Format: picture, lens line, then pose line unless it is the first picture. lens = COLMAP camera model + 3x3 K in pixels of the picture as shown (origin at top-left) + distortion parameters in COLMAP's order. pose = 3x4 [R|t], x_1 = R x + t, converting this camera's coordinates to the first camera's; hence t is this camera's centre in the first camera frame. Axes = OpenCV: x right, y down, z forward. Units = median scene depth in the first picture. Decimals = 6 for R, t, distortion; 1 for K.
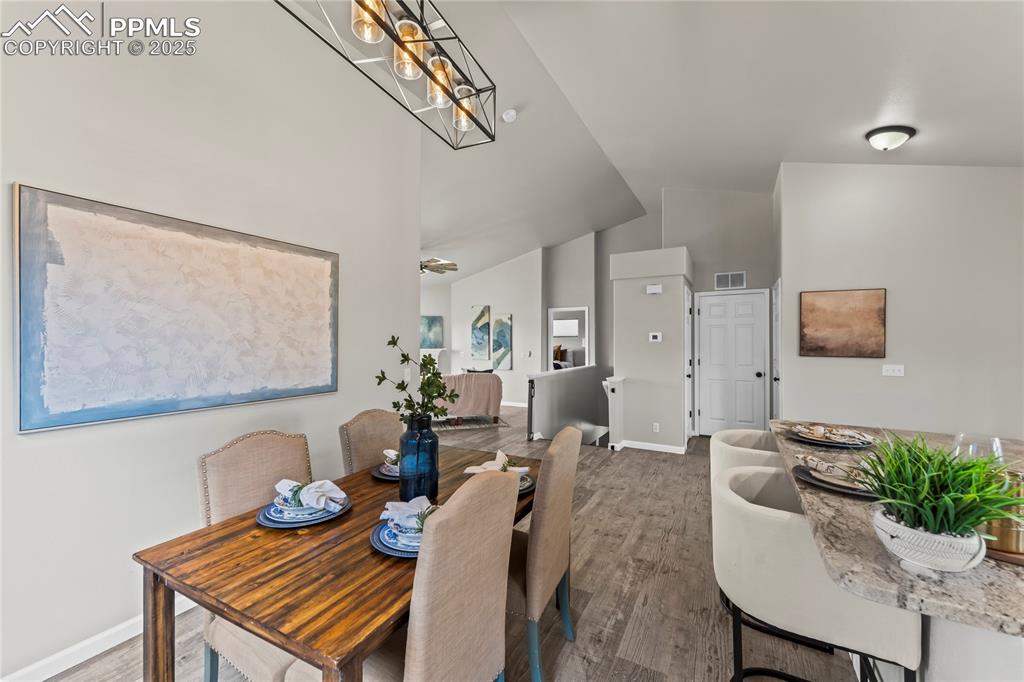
lens RADIAL K [[409.1, 0, 502.8], [0, 409.1, 337.2], [0, 0, 1]] dist [0.001888, 0.000237]
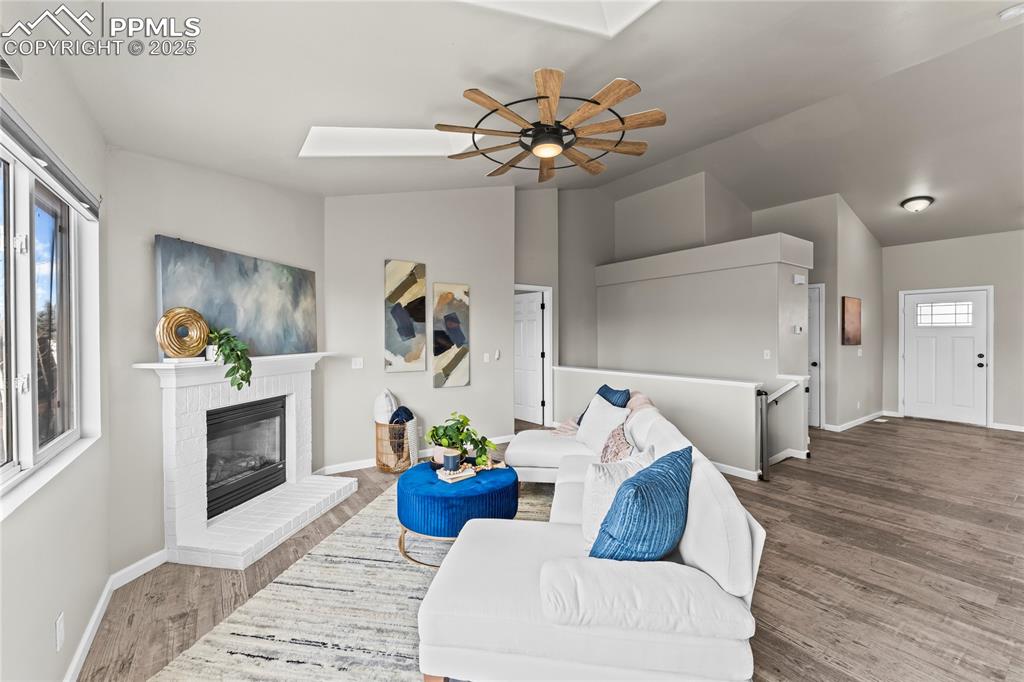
lens RADIAL K [[409.1, 0, 513.0], [0, 409.1, 336.1], [0, 0, 1]] dist [0.001888, 0.000237]
pose [[0.429242, -0.001803, 0.903188, -0.992919], [-0.006953, 0.999962, 0.005300, 0.020201], [-0.903163, -0.008555, 0.429213, 1.507120]]
